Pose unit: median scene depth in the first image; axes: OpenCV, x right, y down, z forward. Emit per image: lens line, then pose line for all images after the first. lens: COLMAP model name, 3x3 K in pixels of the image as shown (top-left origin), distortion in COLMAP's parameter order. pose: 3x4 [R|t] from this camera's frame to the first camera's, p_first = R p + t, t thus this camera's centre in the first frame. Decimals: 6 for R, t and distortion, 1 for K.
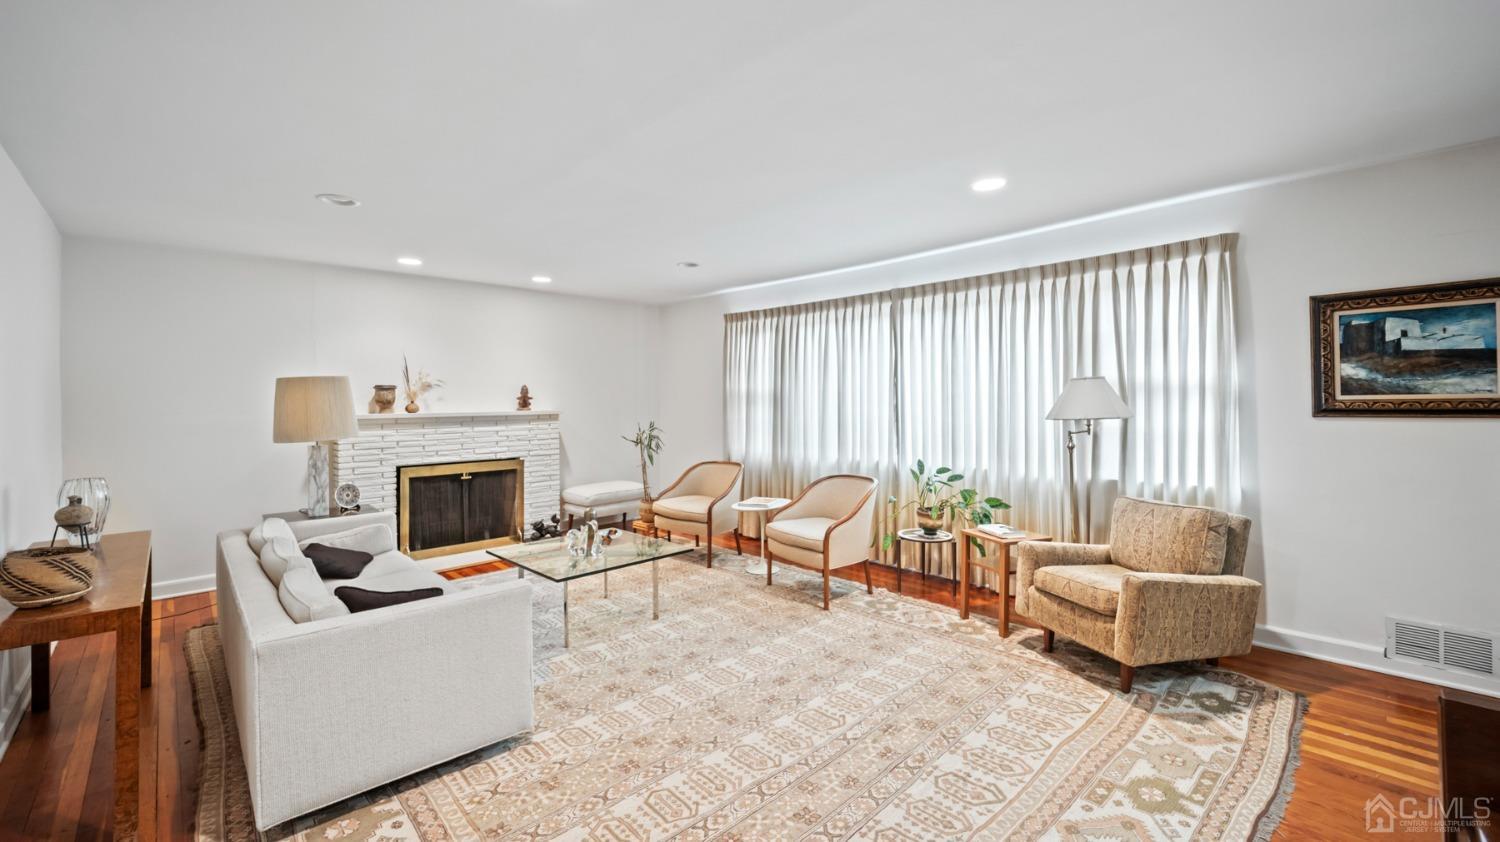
lens RADIAL K [[616.2, 0, 739.1], [0, 616.2, 406.1], [0, 0, 1]] dist [0.000511, -0.001727]
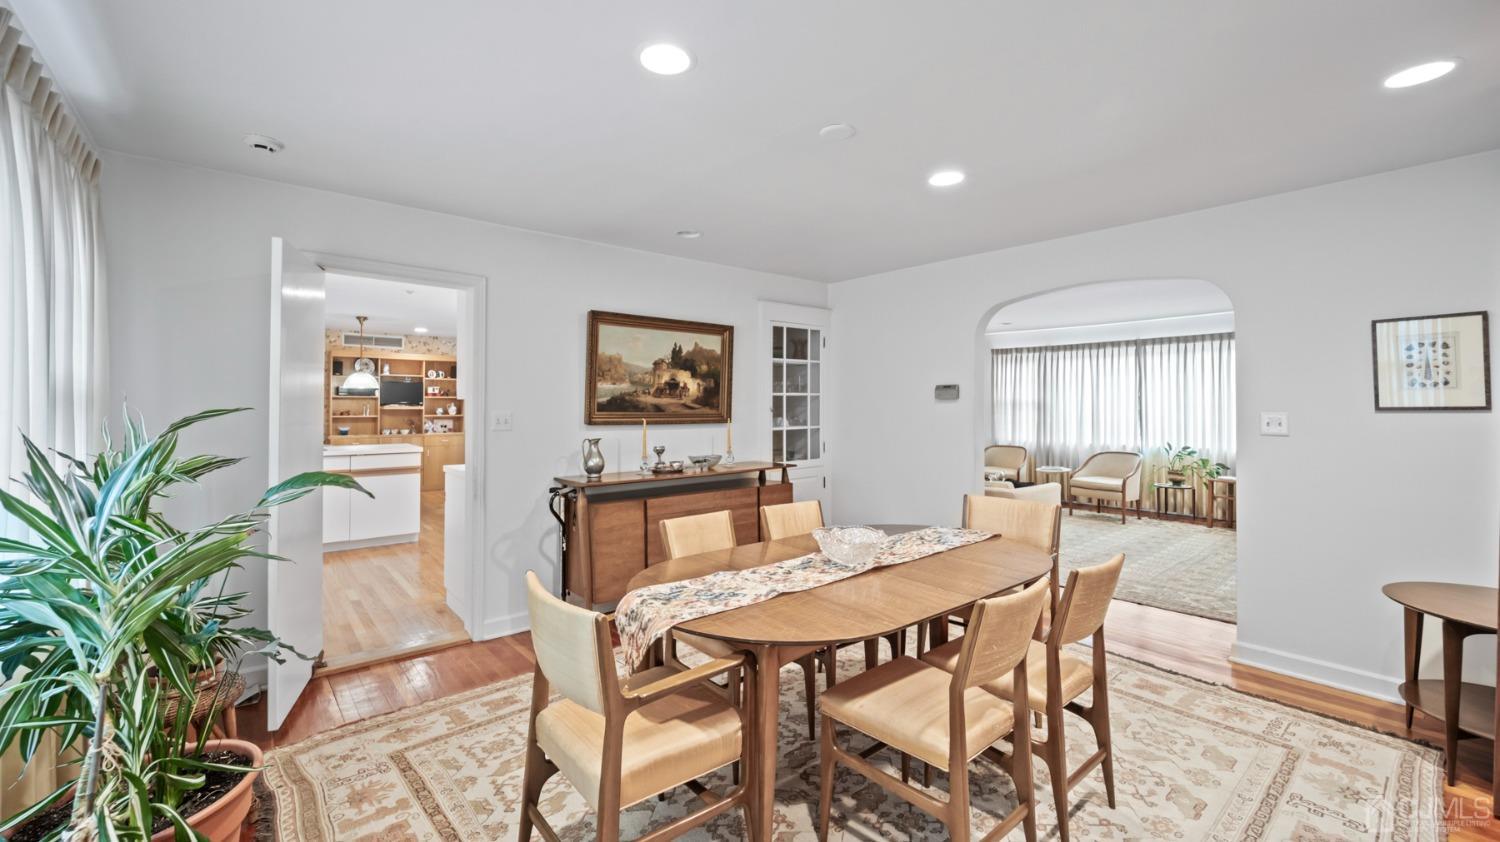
lens RADIAL K [[616.2, 0, 750.4], [0, 616.2, 399.1], [0, 0, 1]] dist [0.000511, -0.001727]
pose [[0.998060, 0.005260, -0.062037, -1.011044], [-0.006646, 0.999733, -0.022150, 0.018264], [0.061904, 0.022519, 0.997828, -1.038812]]
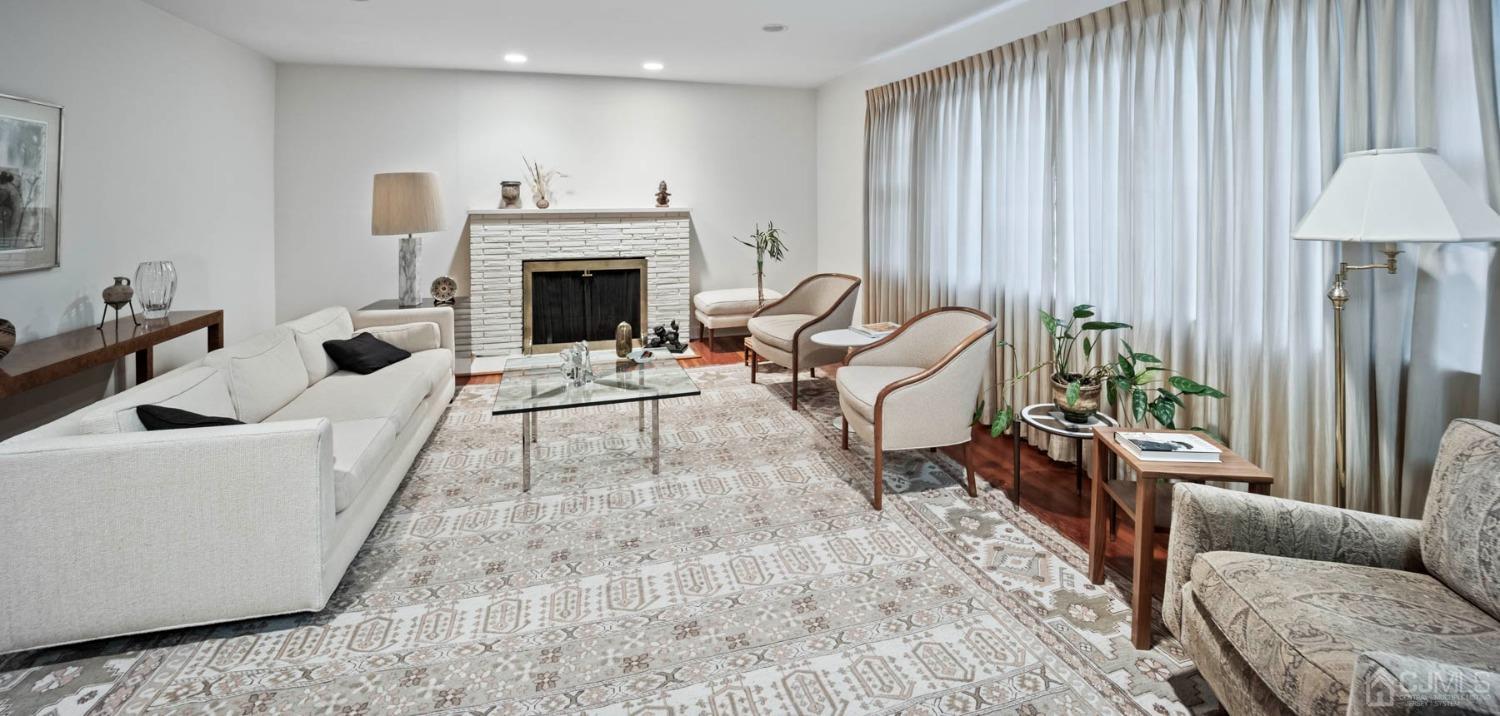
lens RADIAL K [[615.1, 0, 742.8], [0, 615.1, 198.2], [0, 0, 1]] dist [-0.019878, 0.000174]
pose [[0.892109, 0.004837, -0.451794, 0.381342], [-0.008571, 0.999944, -0.006219, -0.004026], [0.451738, 0.009420, 0.892101, 0.420596]]
